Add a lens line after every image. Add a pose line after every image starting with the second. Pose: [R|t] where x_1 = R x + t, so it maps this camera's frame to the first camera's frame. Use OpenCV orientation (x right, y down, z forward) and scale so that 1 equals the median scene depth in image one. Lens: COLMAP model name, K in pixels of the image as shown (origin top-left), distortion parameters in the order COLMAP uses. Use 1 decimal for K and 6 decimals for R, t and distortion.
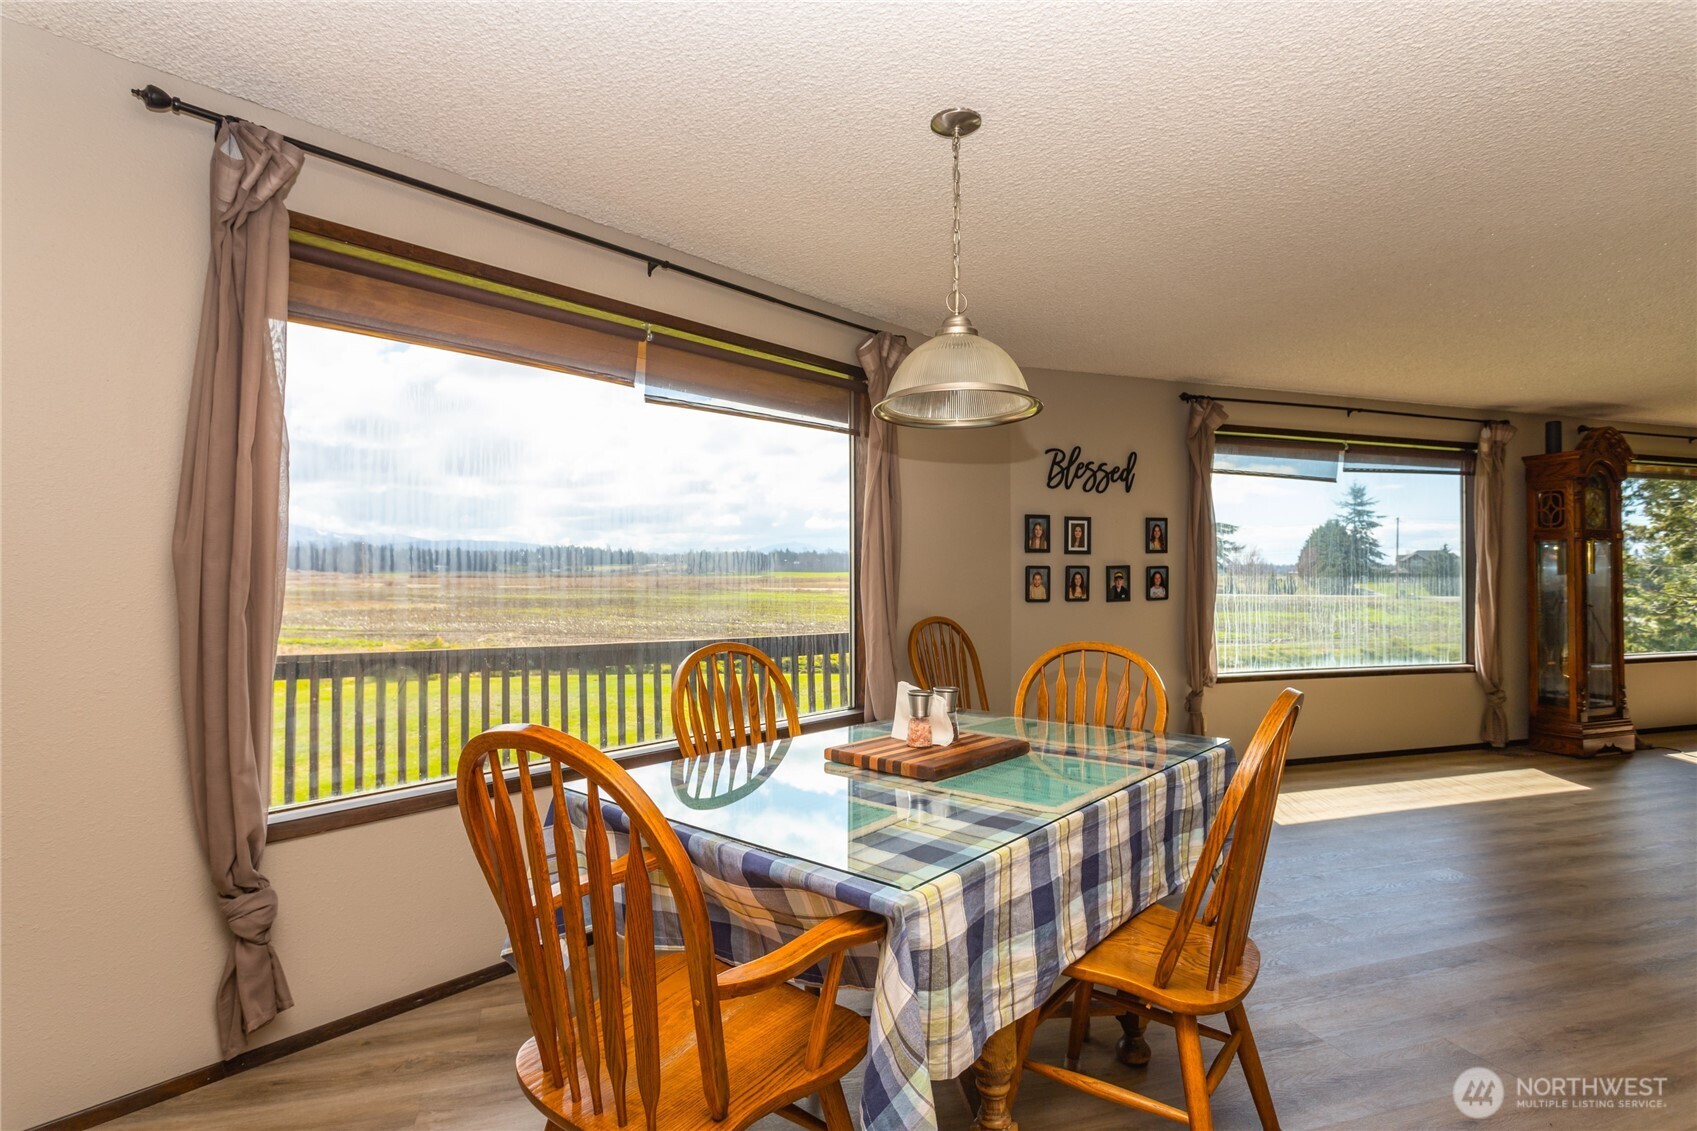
lens RADIAL K [[871.7, 0, 839.5], [0, 871.7, 569.7], [0, 0, 1]] dist [0.013720, 0.000463]
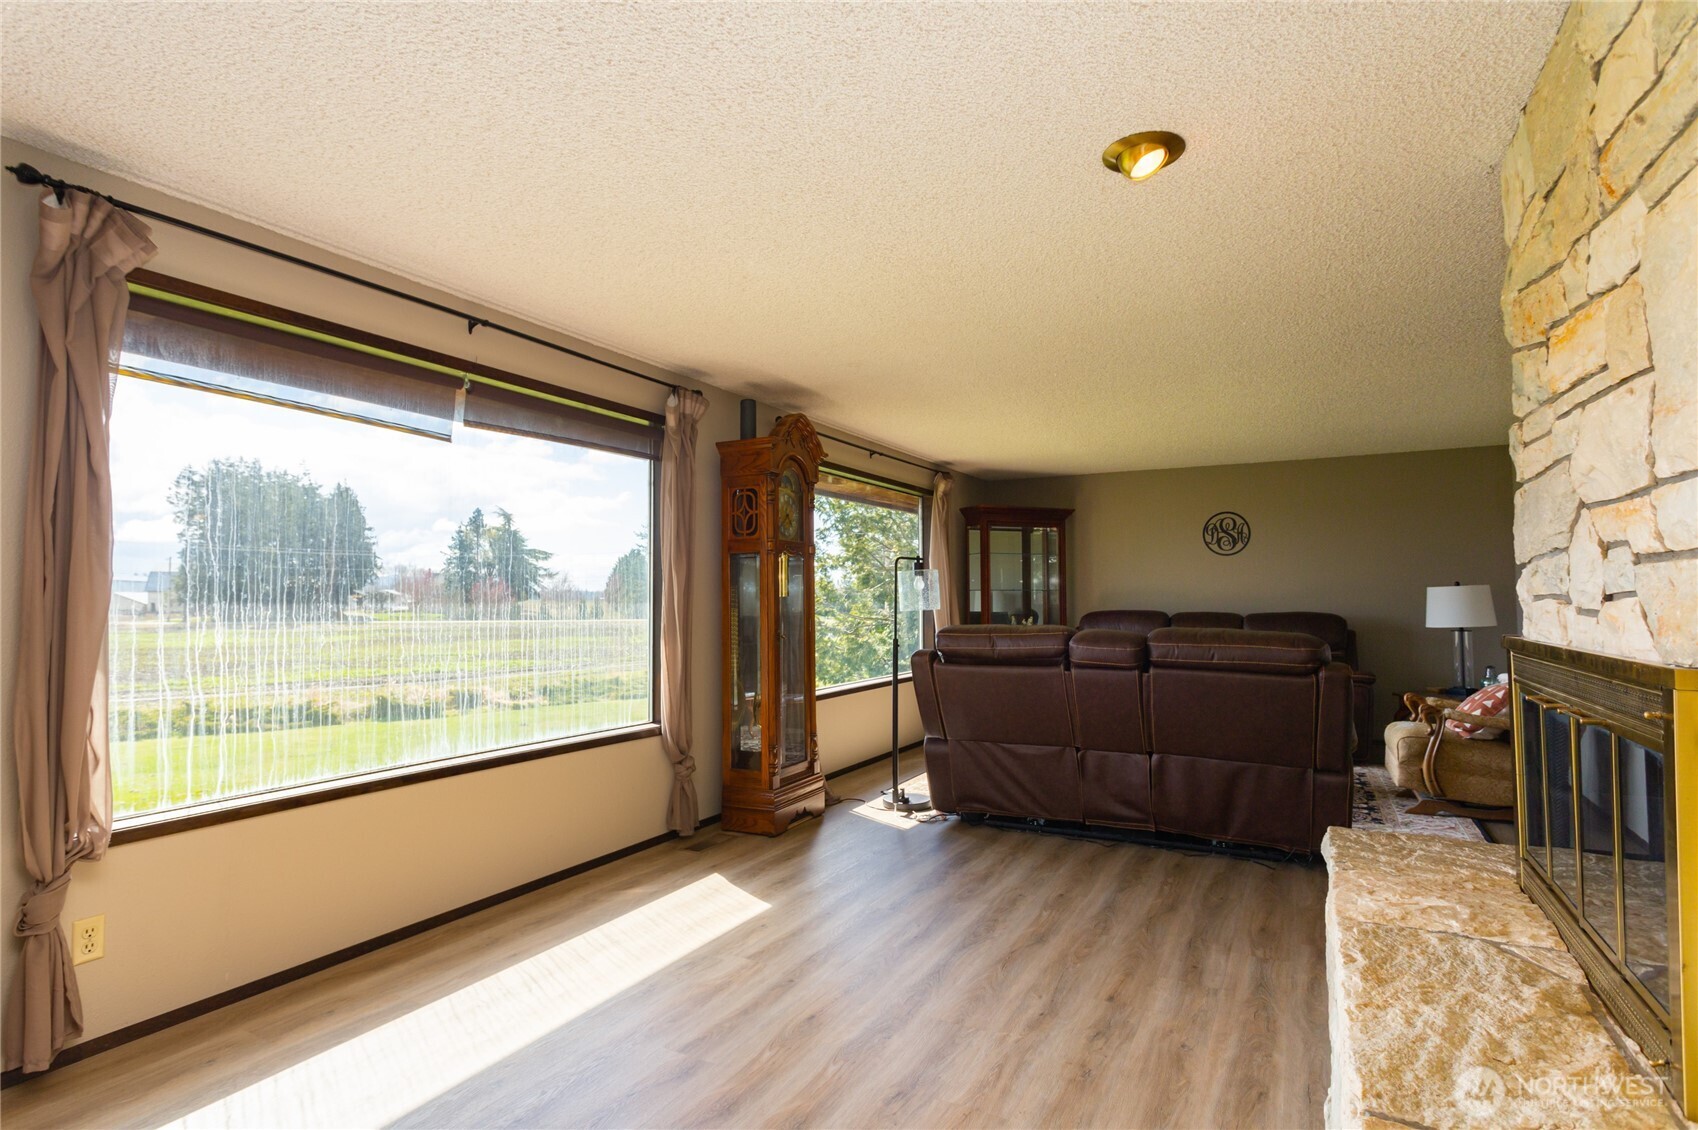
lens RADIAL K [[872.2, 0, 840.0], [0, 872.2, 569.2], [0, 0, 1]] dist [0.013720, 0.000463]
pose [[0.740086, 0.020143, 0.672210, 0.355096], [0.000514, 0.999534, -0.030517, 0.004279], [-0.672512, 0.022931, 0.739731, 0.377316]]
